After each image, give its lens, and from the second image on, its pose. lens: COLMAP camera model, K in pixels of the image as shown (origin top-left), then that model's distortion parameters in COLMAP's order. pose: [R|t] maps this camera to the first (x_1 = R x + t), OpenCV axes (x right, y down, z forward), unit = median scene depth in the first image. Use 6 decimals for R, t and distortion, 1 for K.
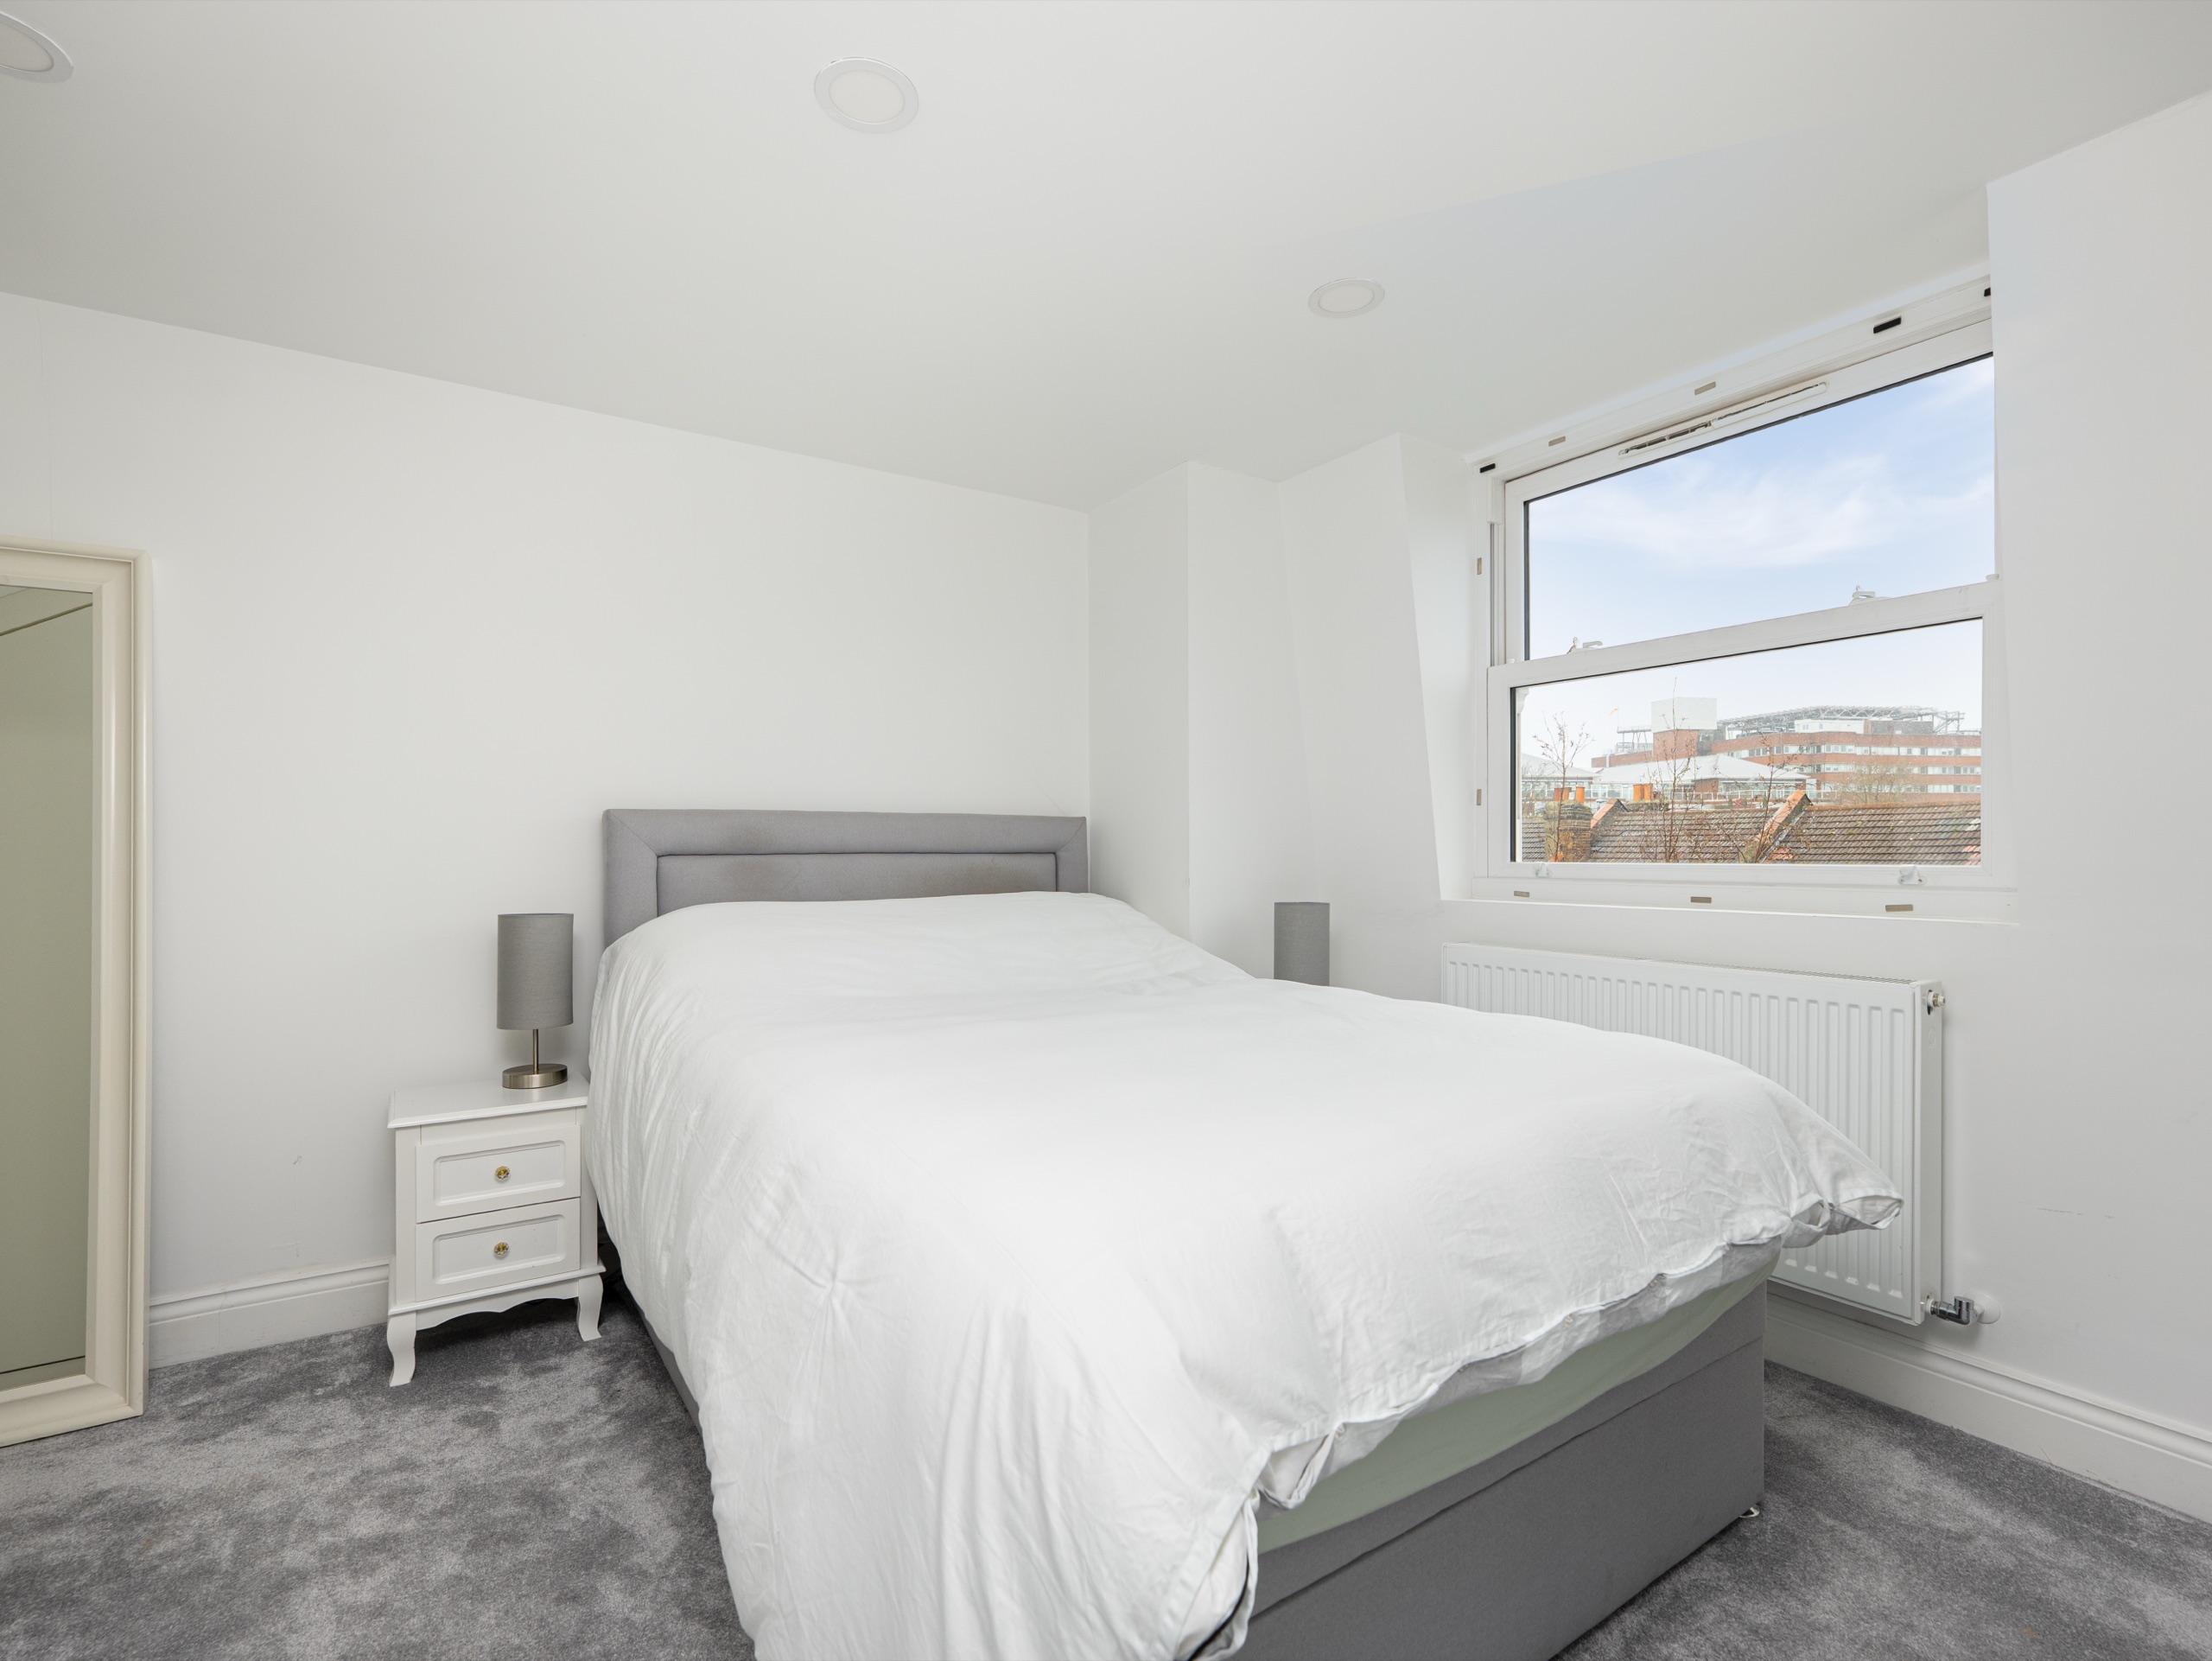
lens RADIAL K [[1008.9, 0, 1093.4], [0, 1008.9, 836.2], [0, 0, 1]] dist [0.000375, 0.000030]
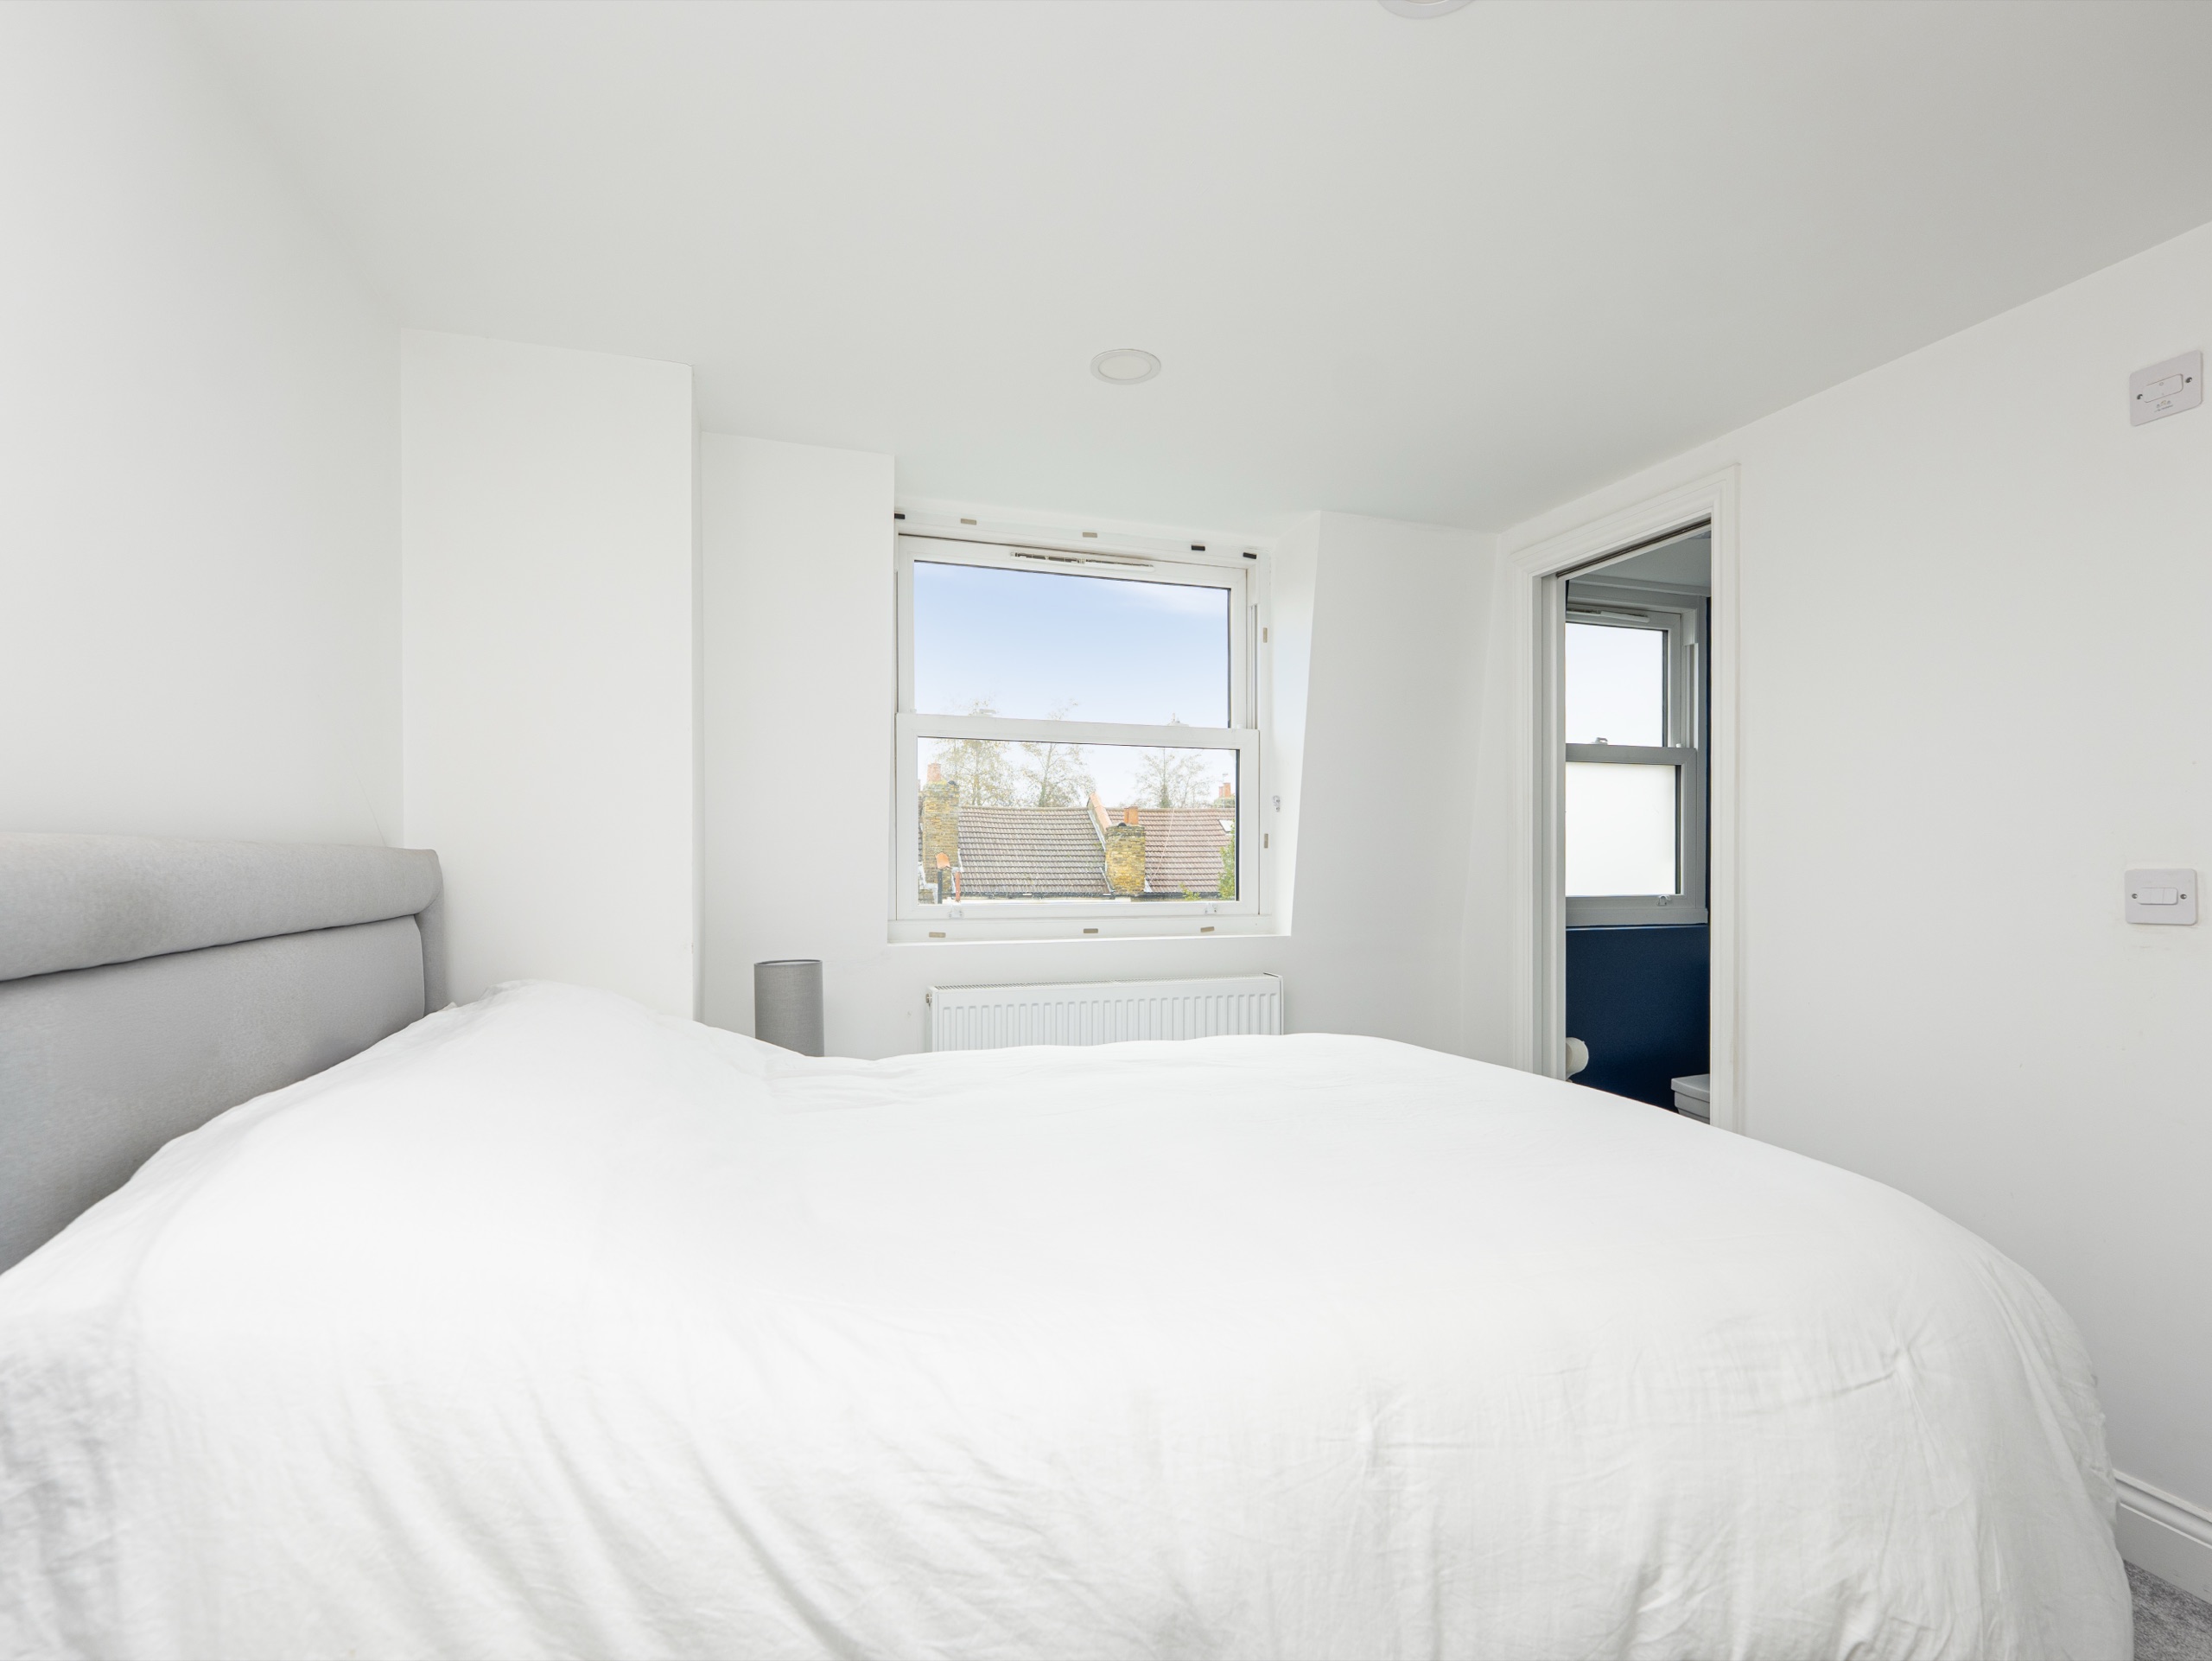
lens RADIAL K [[1008.9, 0, 1093.4], [0, 1008.9, 836.2], [0, 0, 1]] dist [0.000375, 0.000030]
pose [[0.253062, 0.047457, 0.966285, -0.555774], [-0.009628, 0.998870, -0.046536, 0.002175], [-0.967402, 0.002474, 0.253233, 0.590768]]
